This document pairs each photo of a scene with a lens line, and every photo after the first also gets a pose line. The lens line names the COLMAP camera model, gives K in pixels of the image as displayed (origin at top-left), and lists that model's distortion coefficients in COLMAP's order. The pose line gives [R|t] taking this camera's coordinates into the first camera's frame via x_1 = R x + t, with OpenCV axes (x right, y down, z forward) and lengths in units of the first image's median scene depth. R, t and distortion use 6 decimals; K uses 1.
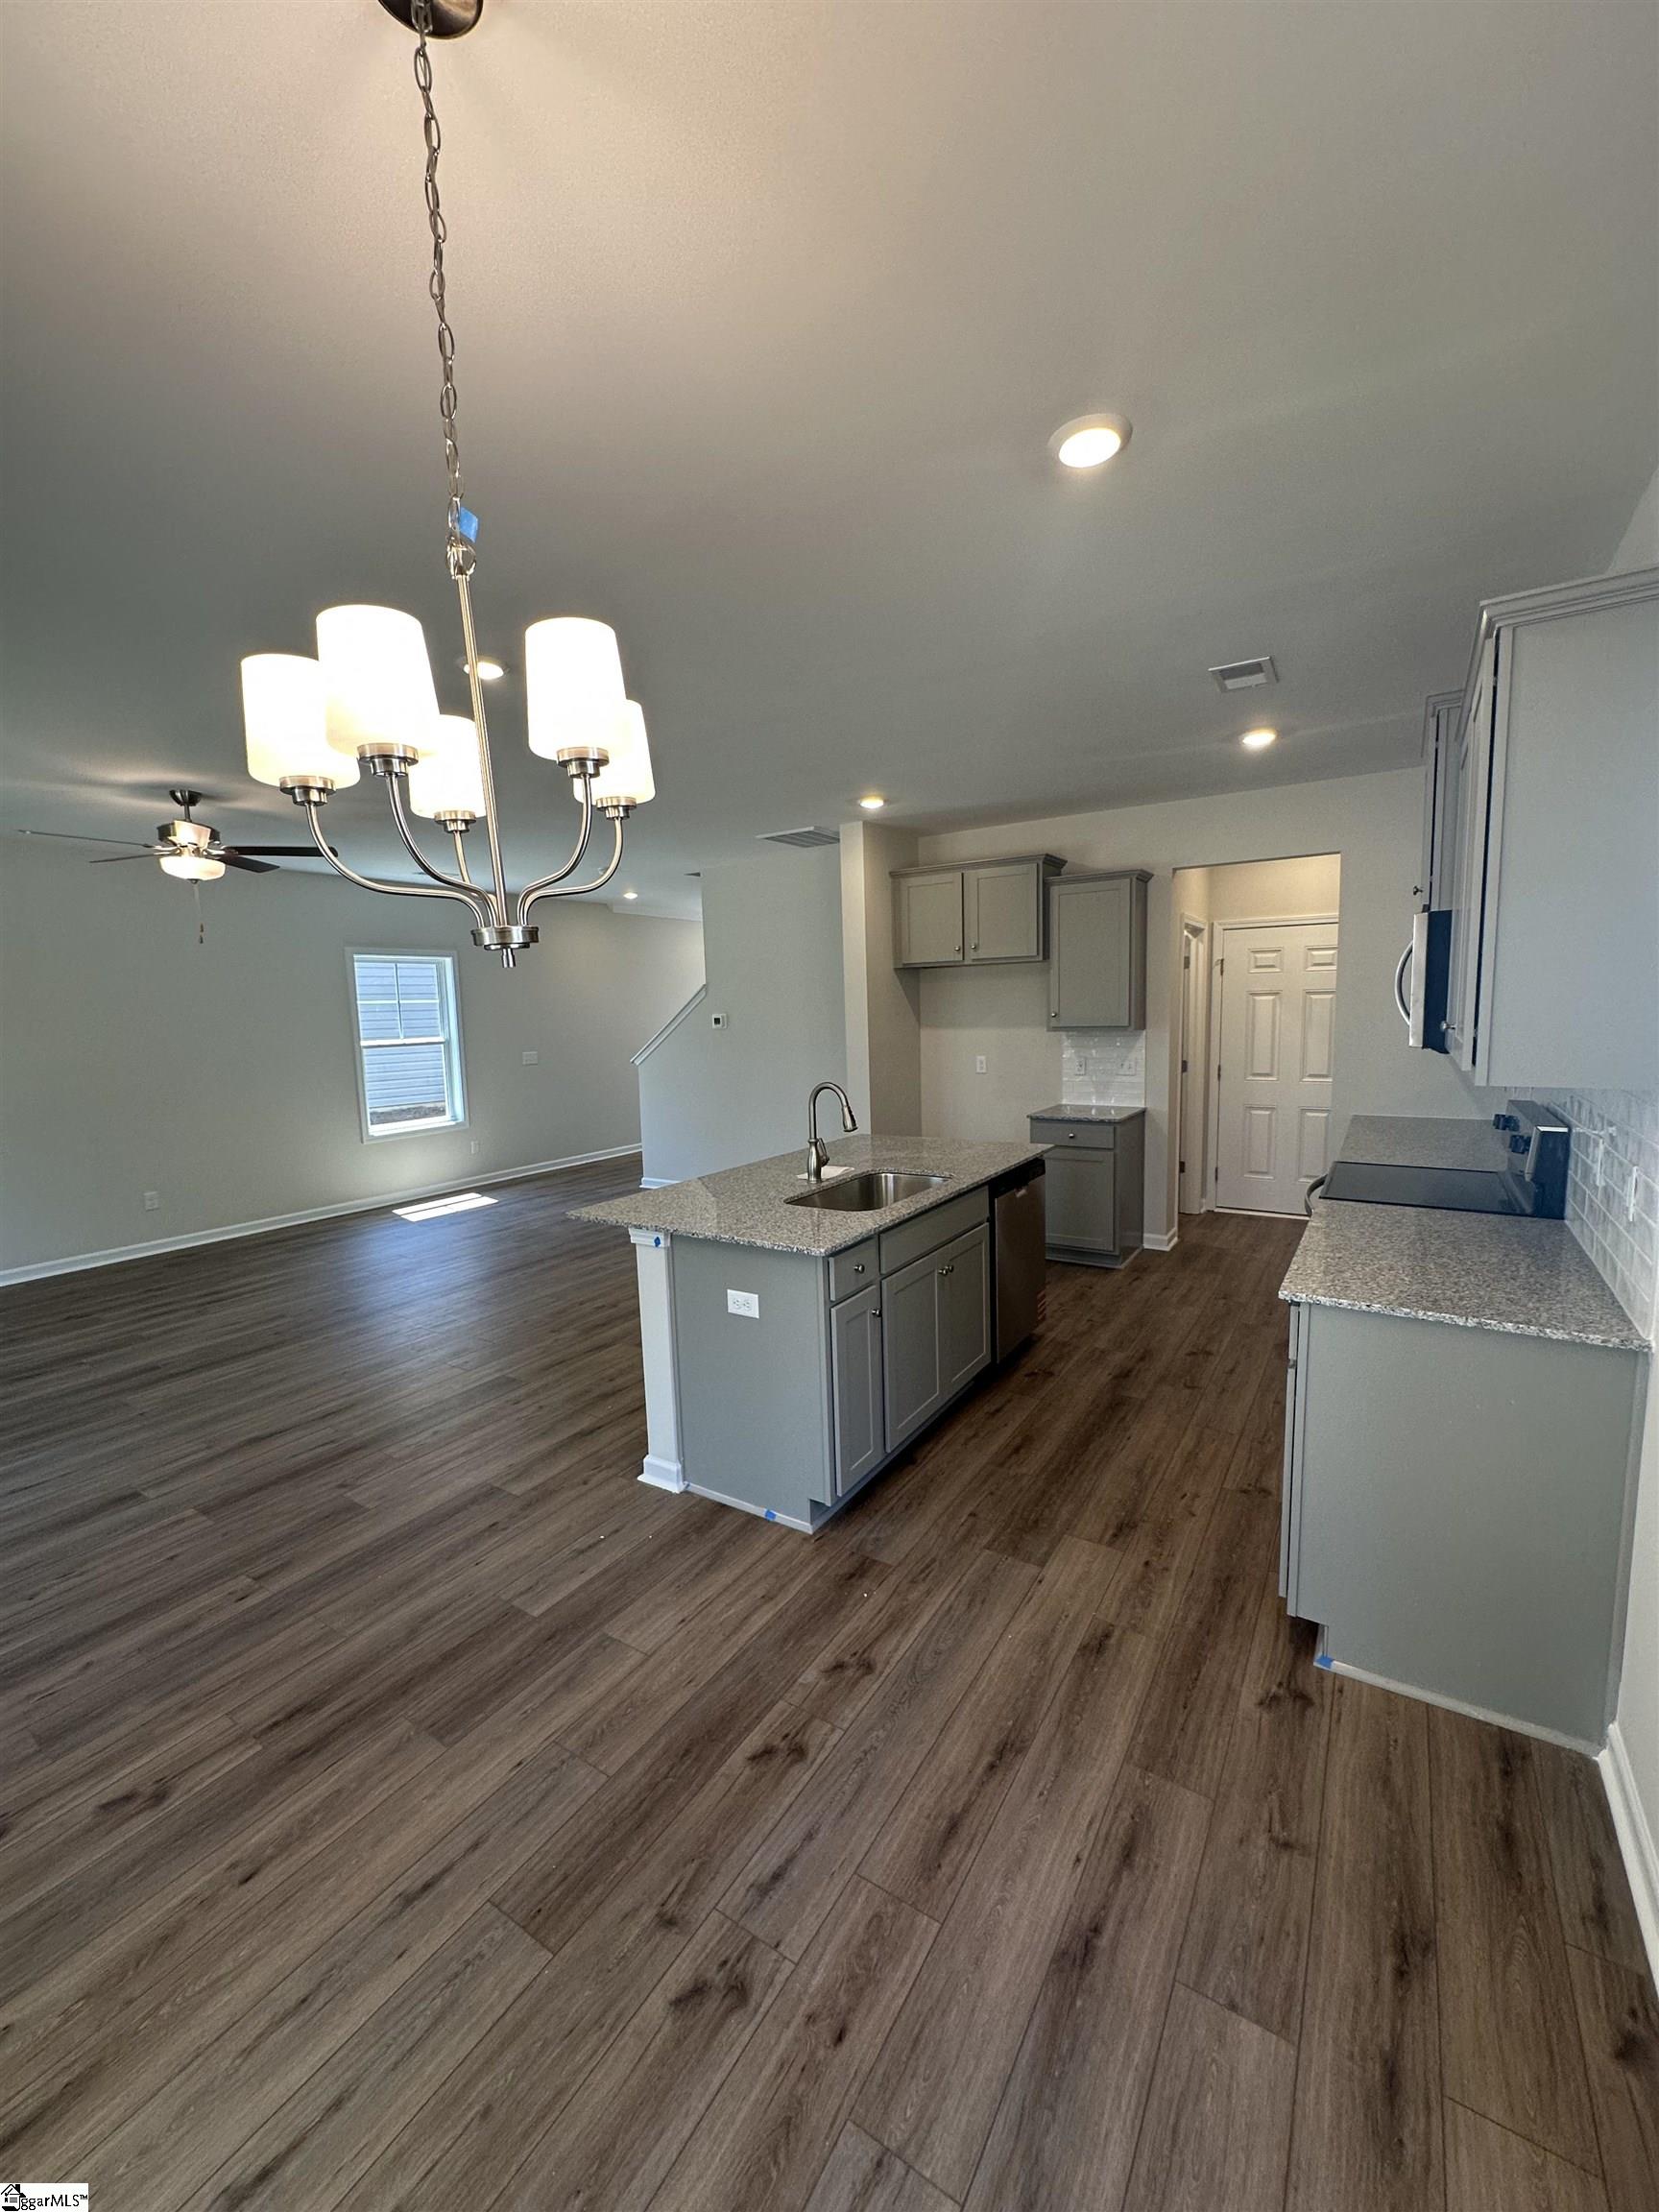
lens RADIAL K [[888.5, 0, 829.2], [0, 888.5, 1109.9], [0, 0, 1]] dist [-0.002827, -0.000272]
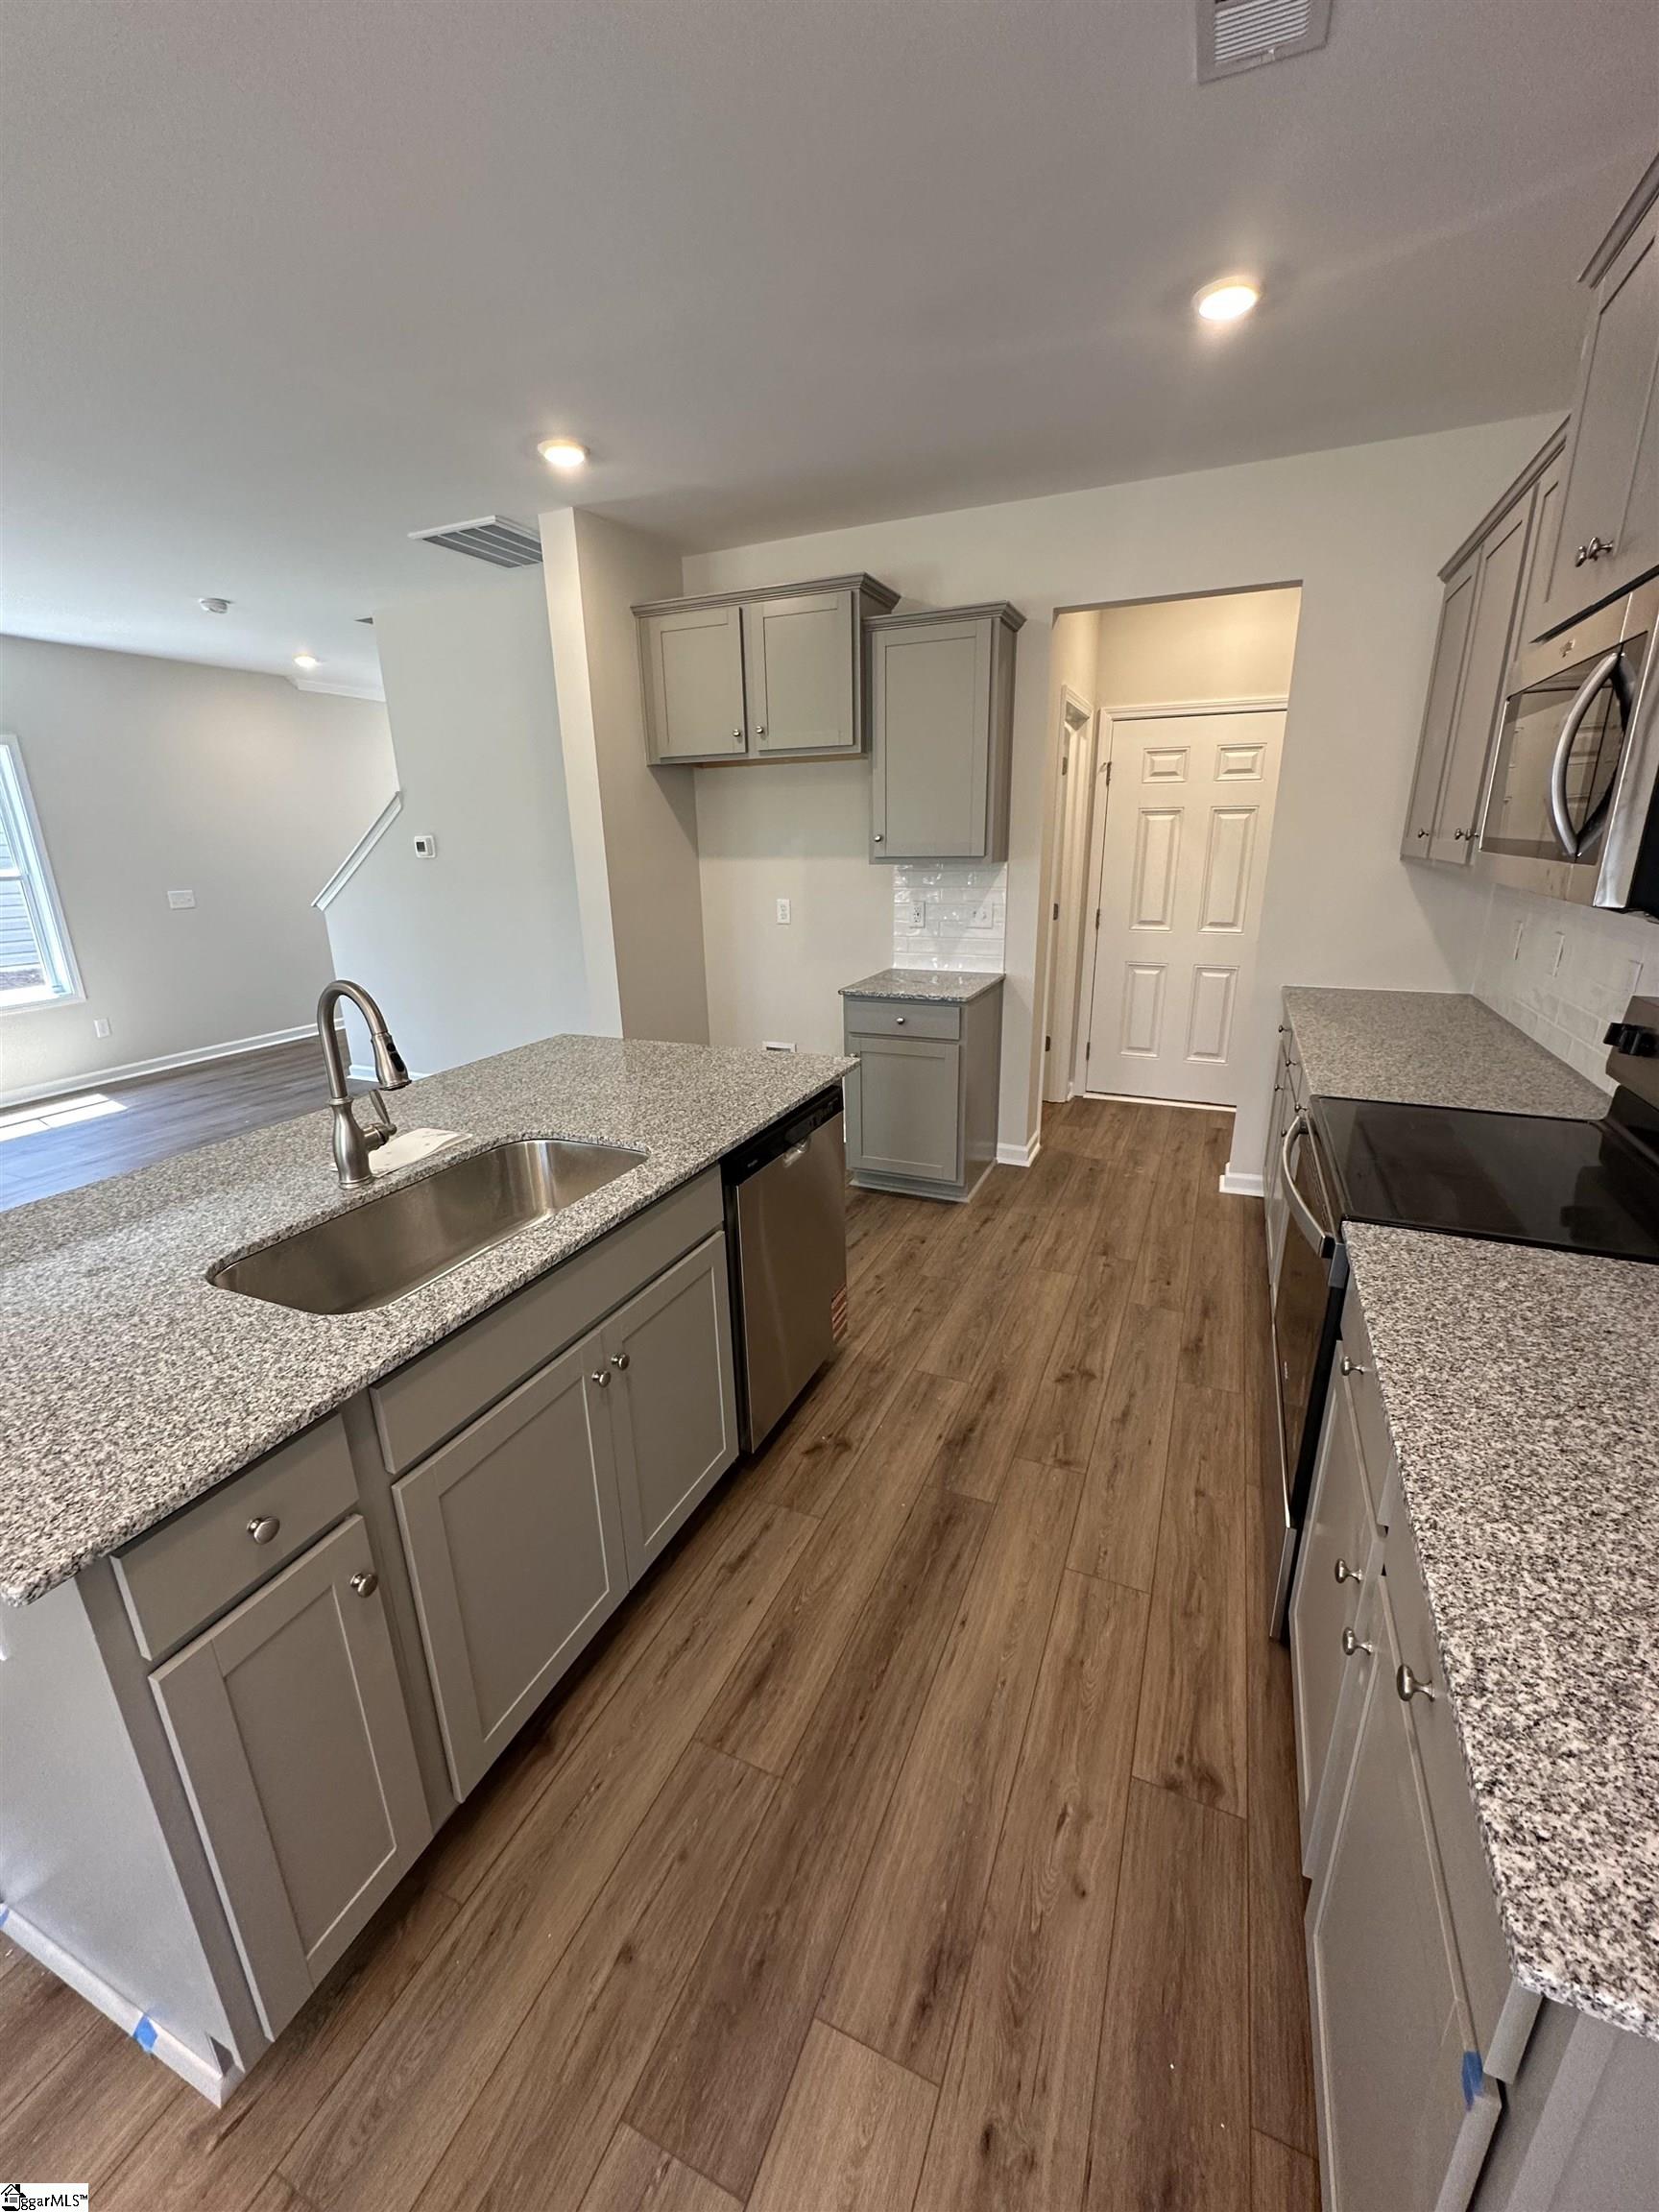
lens RADIAL K [[888.5, 0, 827.0], [0, 888.5, 1111.3], [0, 0, 1]] dist [-0.002827, -0.000272]
pose [[0.988551, -0.037879, 0.146058, 0.111024], [0.010097, 0.982413, 0.186445, -0.030385], [-0.150552, -0.182836, 0.971548, 0.320087]]
